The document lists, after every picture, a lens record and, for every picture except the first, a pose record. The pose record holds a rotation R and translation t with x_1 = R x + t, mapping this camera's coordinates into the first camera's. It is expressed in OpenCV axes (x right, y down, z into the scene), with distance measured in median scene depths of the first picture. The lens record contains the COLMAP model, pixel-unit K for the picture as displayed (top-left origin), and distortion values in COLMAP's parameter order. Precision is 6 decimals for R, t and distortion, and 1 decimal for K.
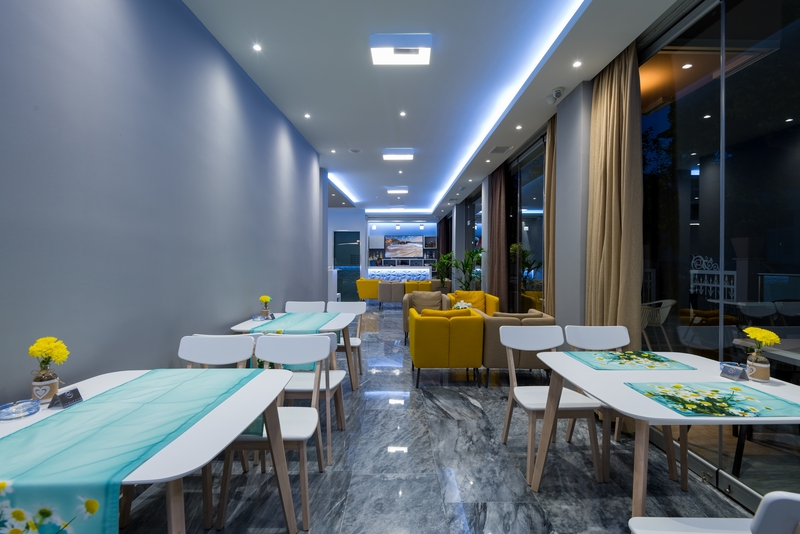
lens RADIAL K [[386.8, 0, 400.0], [0, 386.8, 267.0], [0, 0, 1]] dist [-0.000135, -0.000024]
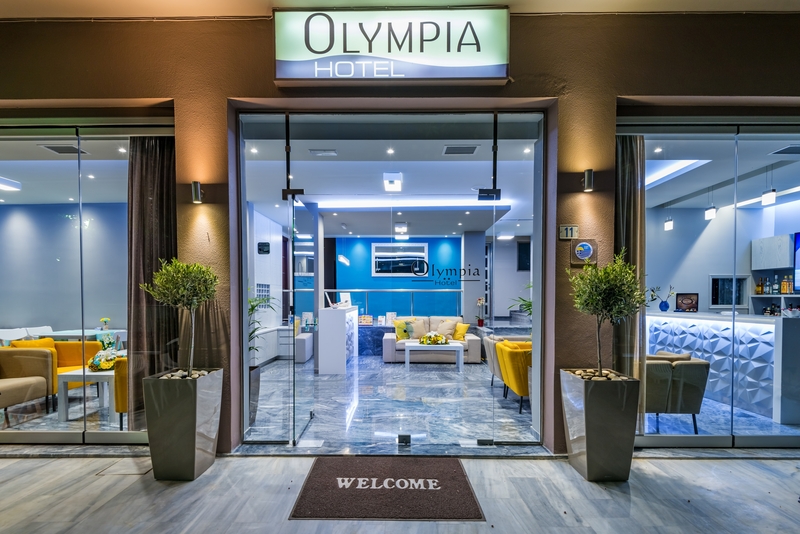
lens RADIAL K [[376.2, 0, 401.1], [0, 376.2, 304.4], [0, 0, 1]] dist [-0.000381, -0.000091]
pose [[-0.019339, 0.024663, -0.999509, 0.344384], [-0.013041, 0.999604, 0.024918, -0.015167], [0.999728, 0.013516, -0.019010, 0.619171]]
